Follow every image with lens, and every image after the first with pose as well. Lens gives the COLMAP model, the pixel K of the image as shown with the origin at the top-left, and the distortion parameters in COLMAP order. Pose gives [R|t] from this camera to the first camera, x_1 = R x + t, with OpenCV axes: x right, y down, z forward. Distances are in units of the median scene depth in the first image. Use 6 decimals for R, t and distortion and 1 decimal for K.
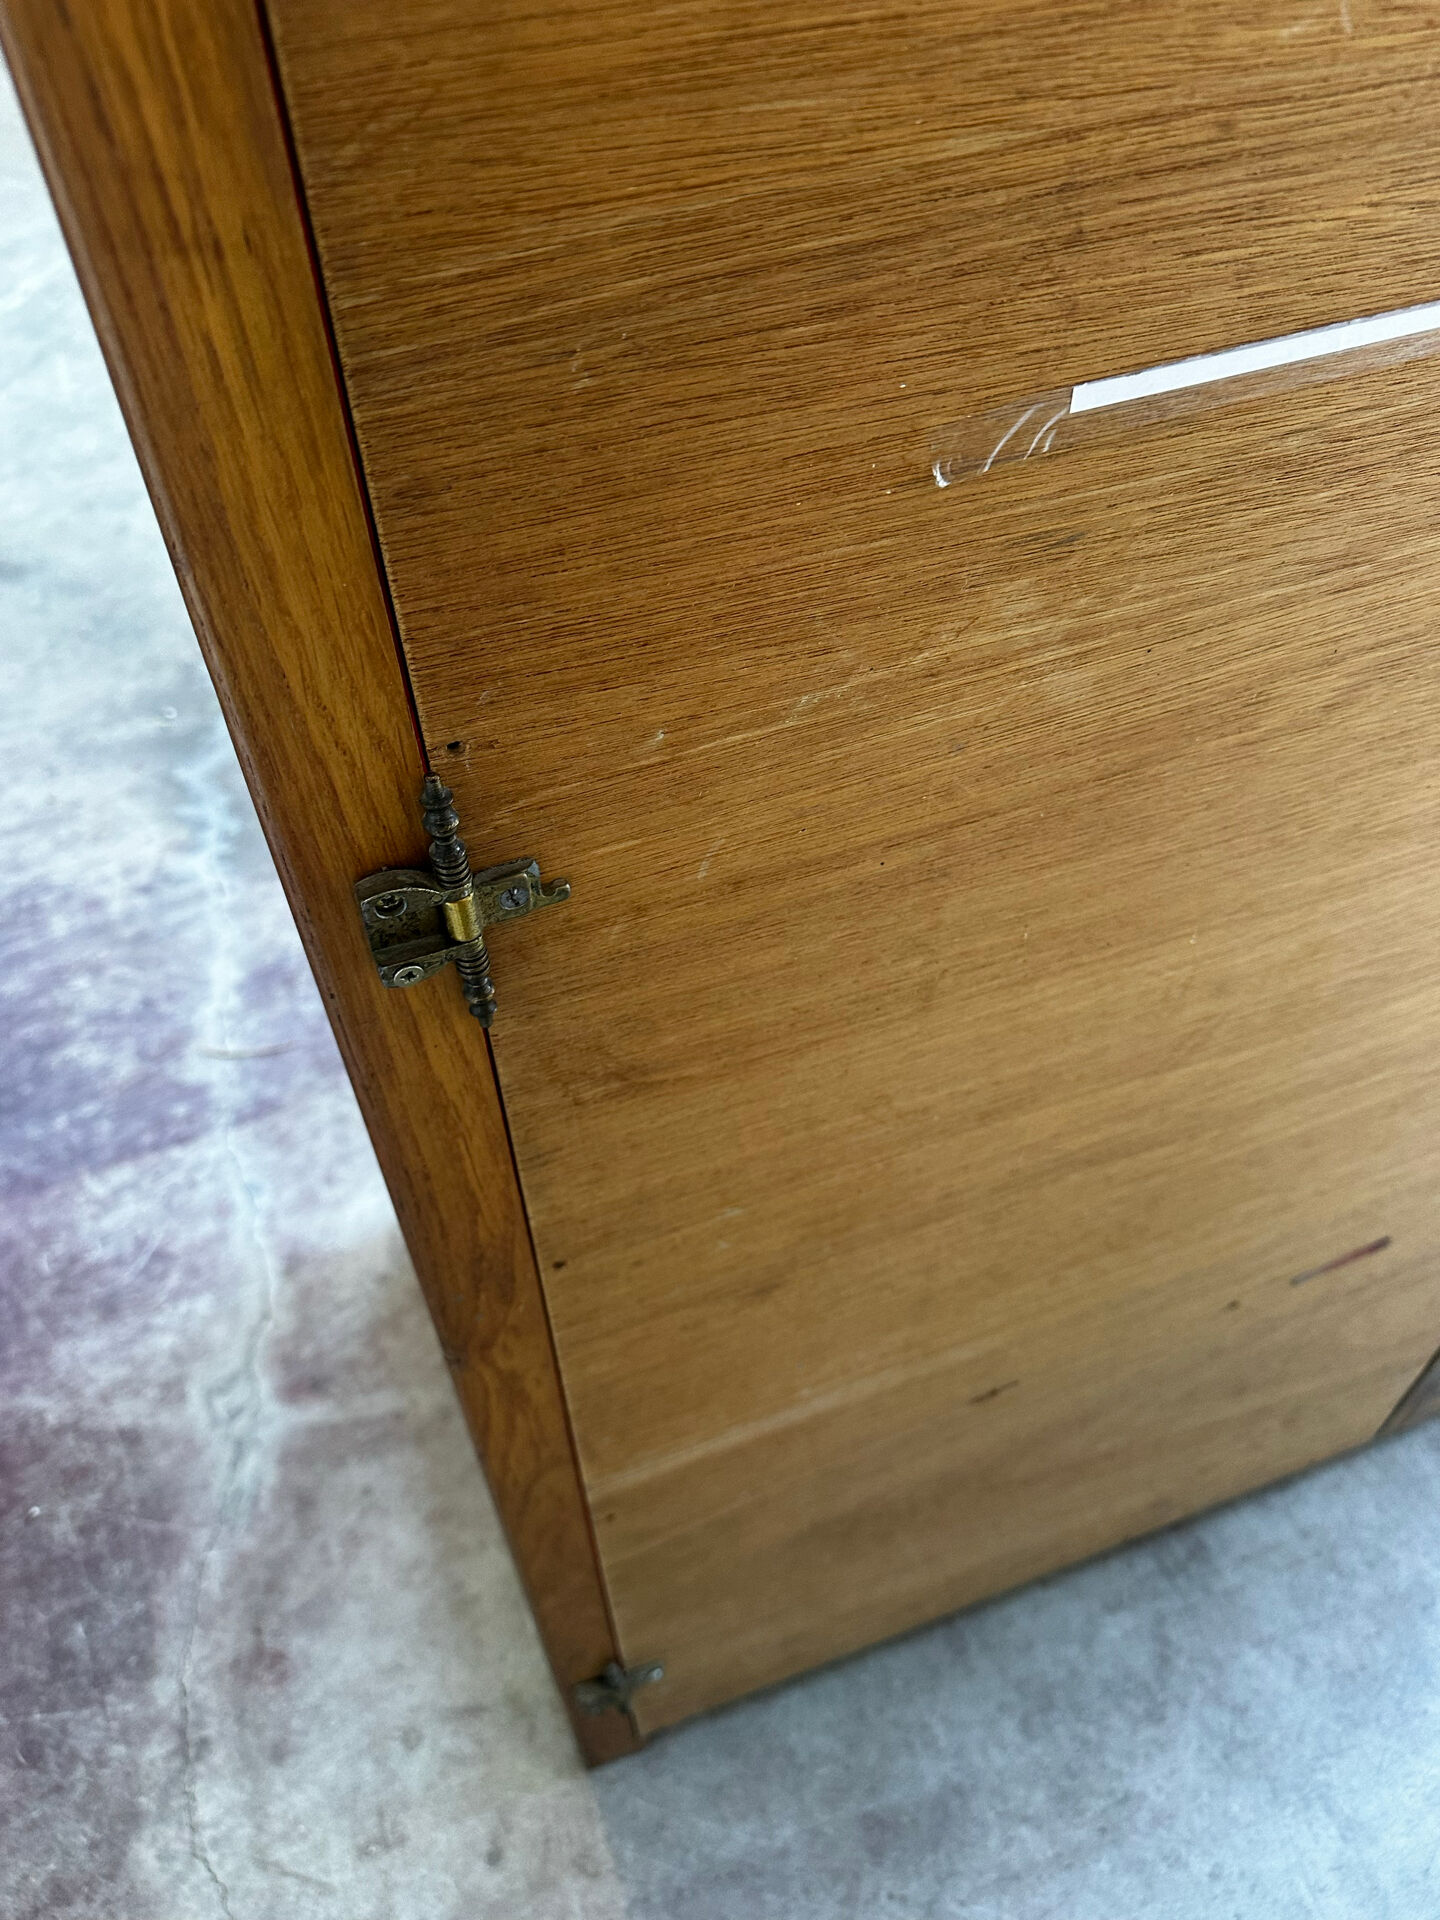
lens RADIAL K [[1378.2, 0, 711.7], [0, 1378.2, 981.9], [0, 0, 1]] dist [0.013846, -0.016638]
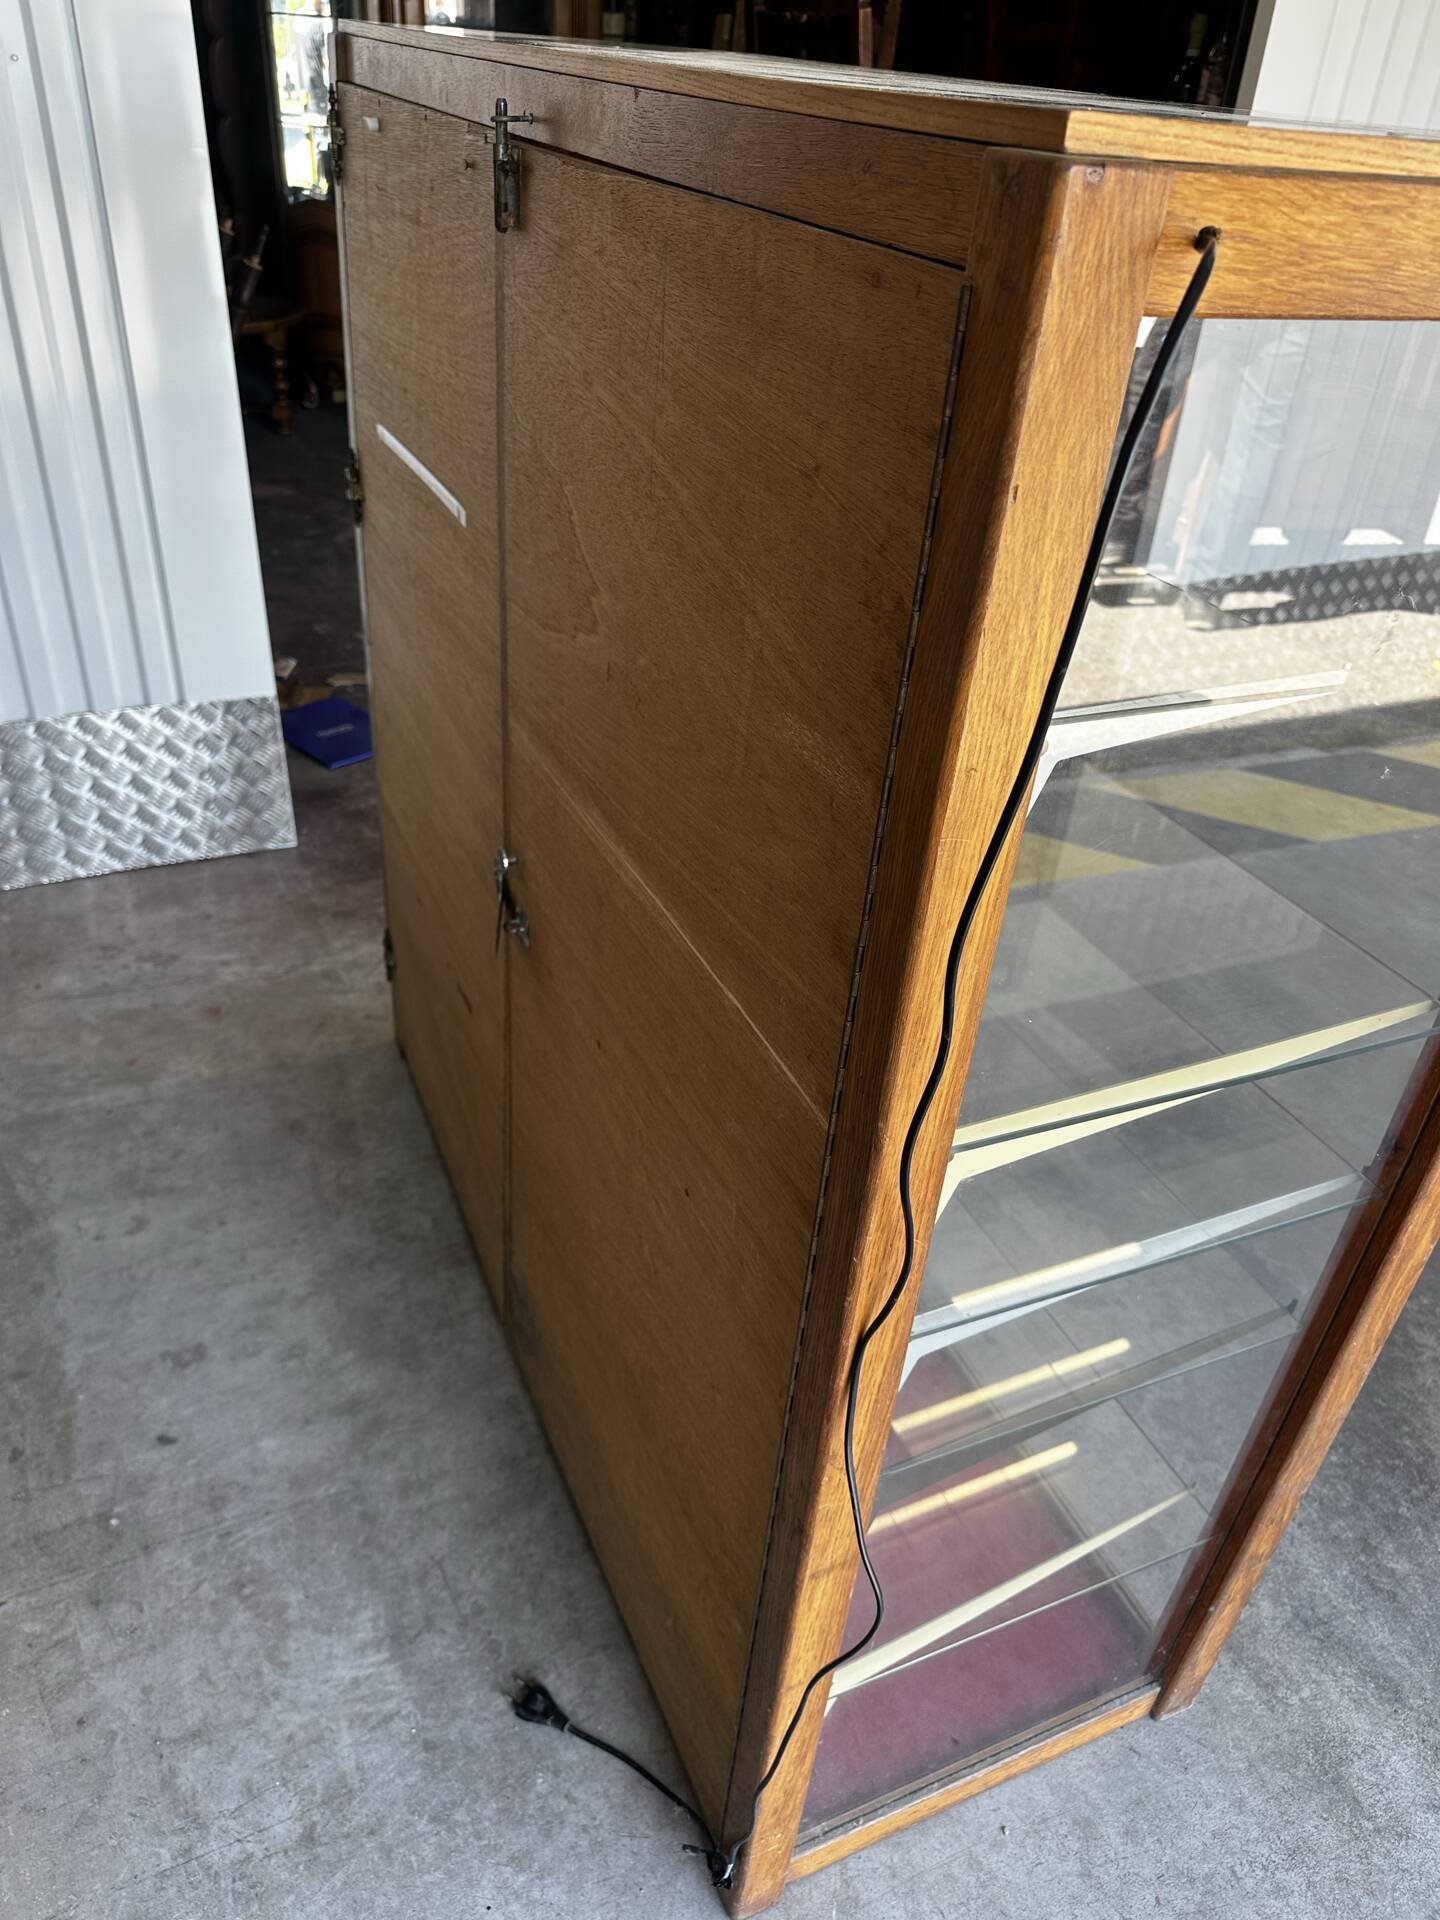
lens RADIAL K [[1378.2, 0, 740.3], [0, 1378.2, 968.1], [0, 0, 1]] dist [0.013846, -0.016638]
pose [[0.061444, 0.577464, -0.814101, 1.667125], [-0.799513, 0.516742, 0.306197, -0.606750], [0.597498, 0.632070, 0.493440, 0.169705]]
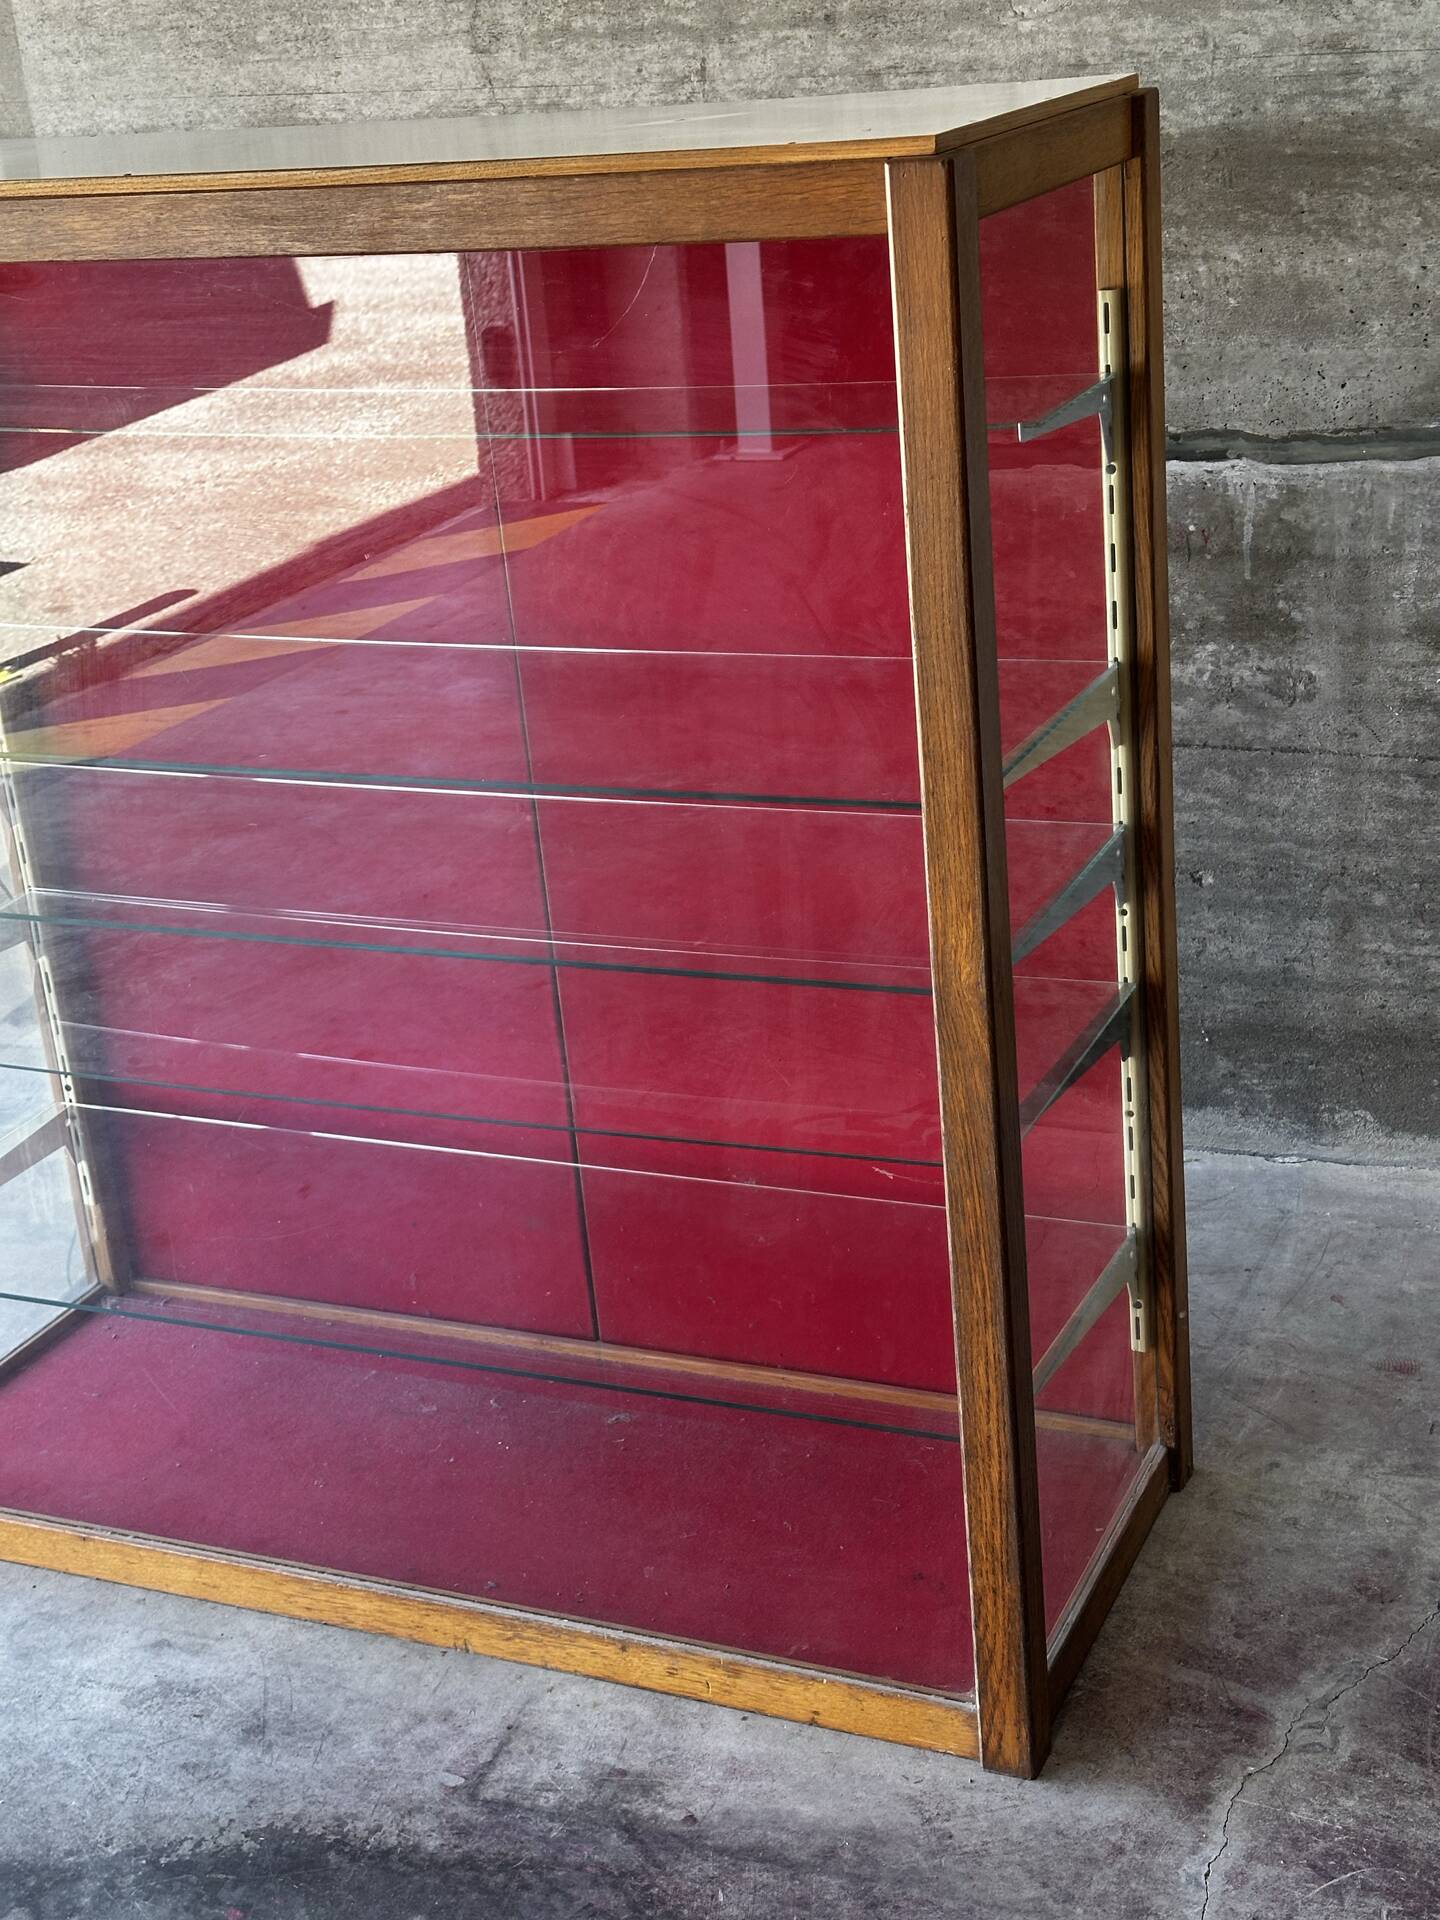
lens RADIAL K [[2682.8, 0, 740.8], [0, 2682.8, 941.9], [0, 0, 1]] dist [0.114548, 0.000000]
pose [[-0.710236, -0.177554, 0.681204, -1.543380], [0.584372, 0.390860, 0.711153, -1.870079], [-0.392523, 0.903163, -0.173846, 1.174106]]
